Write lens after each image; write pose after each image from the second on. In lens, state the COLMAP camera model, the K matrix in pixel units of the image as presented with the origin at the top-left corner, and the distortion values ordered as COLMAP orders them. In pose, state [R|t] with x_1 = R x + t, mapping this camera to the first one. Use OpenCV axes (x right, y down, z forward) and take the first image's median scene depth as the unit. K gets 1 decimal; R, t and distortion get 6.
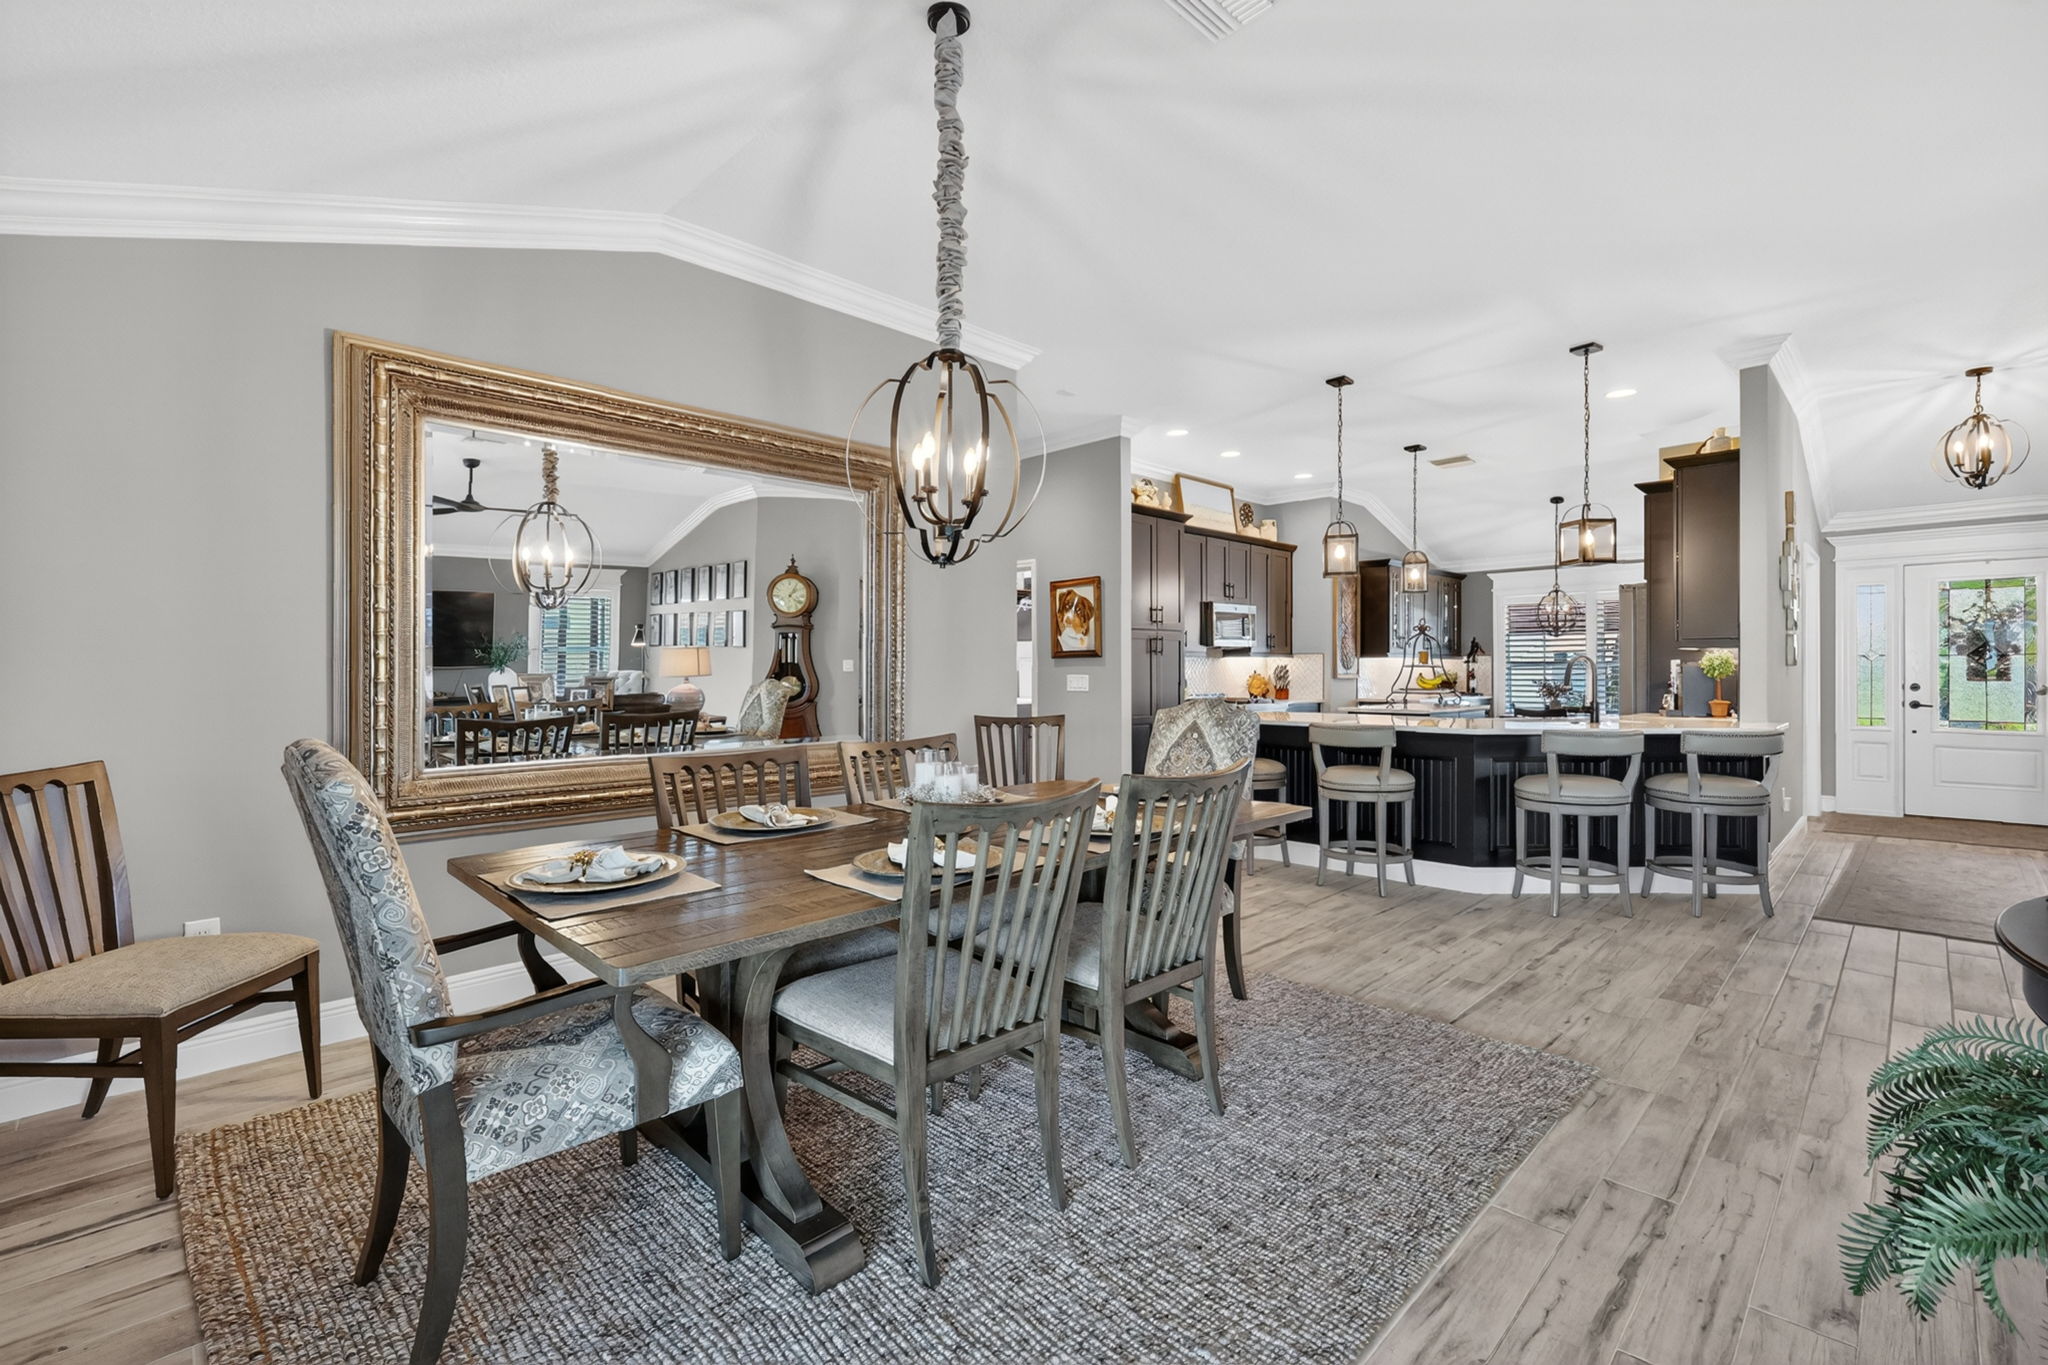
lens RADIAL K [[894.8, 0, 1026.4], [0, 894.8, 672.2], [0, 0, 1]] dist [0.007991, 0.000366]
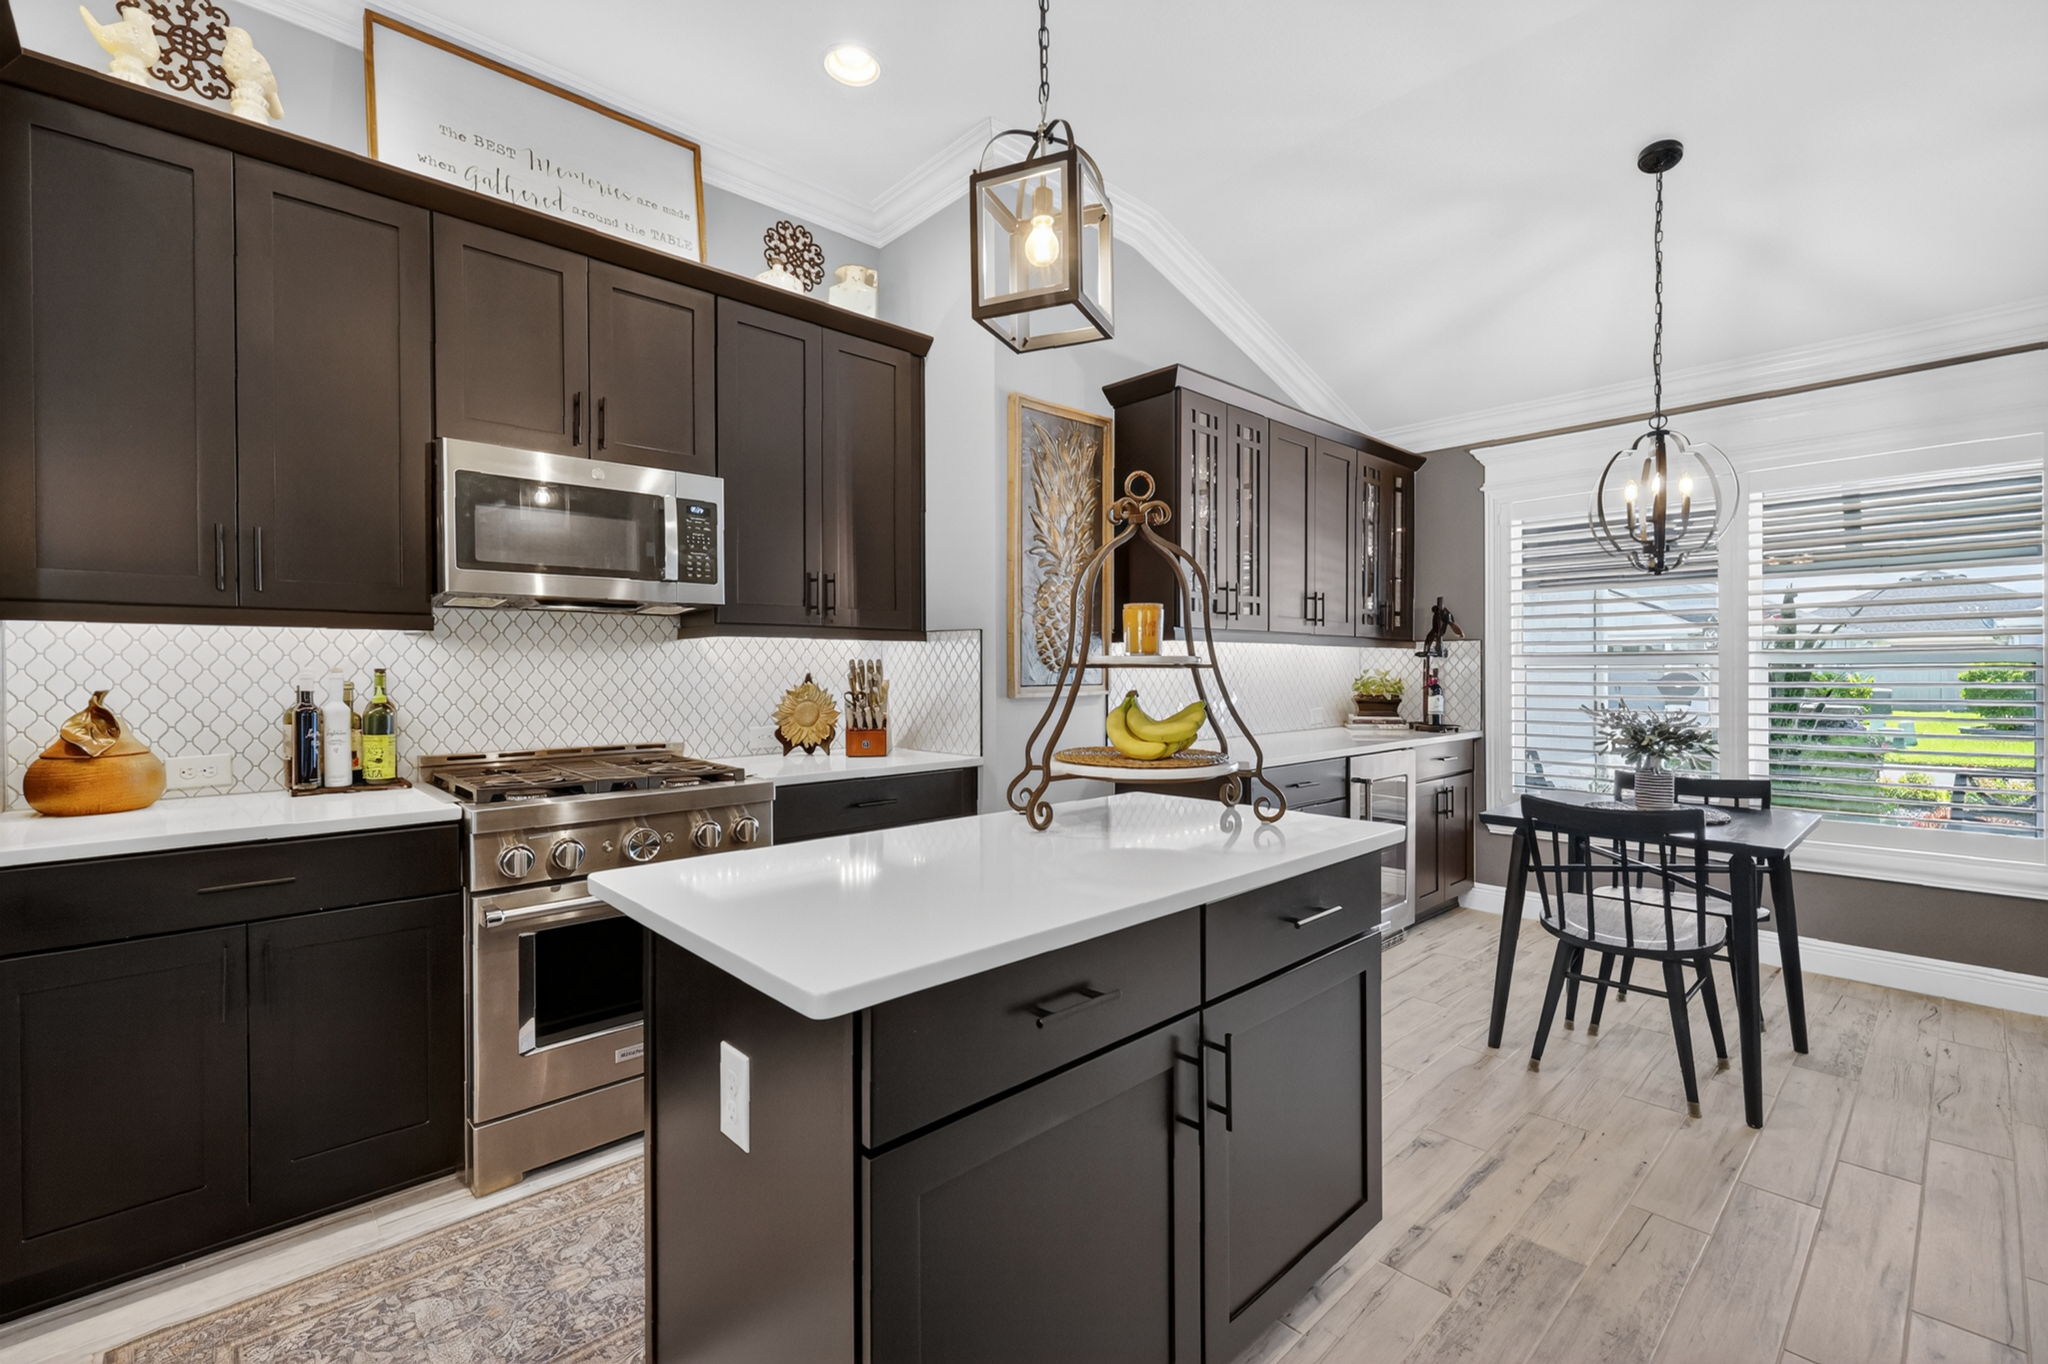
lens RADIAL K [[894.8, 0, 1026.4], [0, 894.8, 671.7], [0, 0, 1]] dist [0.007991, 0.000366]
pose [[0.999433, 0.004401, -0.033376, 0.318911], [-0.004228, 0.999977, 0.005254, -0.005017], [0.033398, -0.005110, 0.999429, 0.569030]]
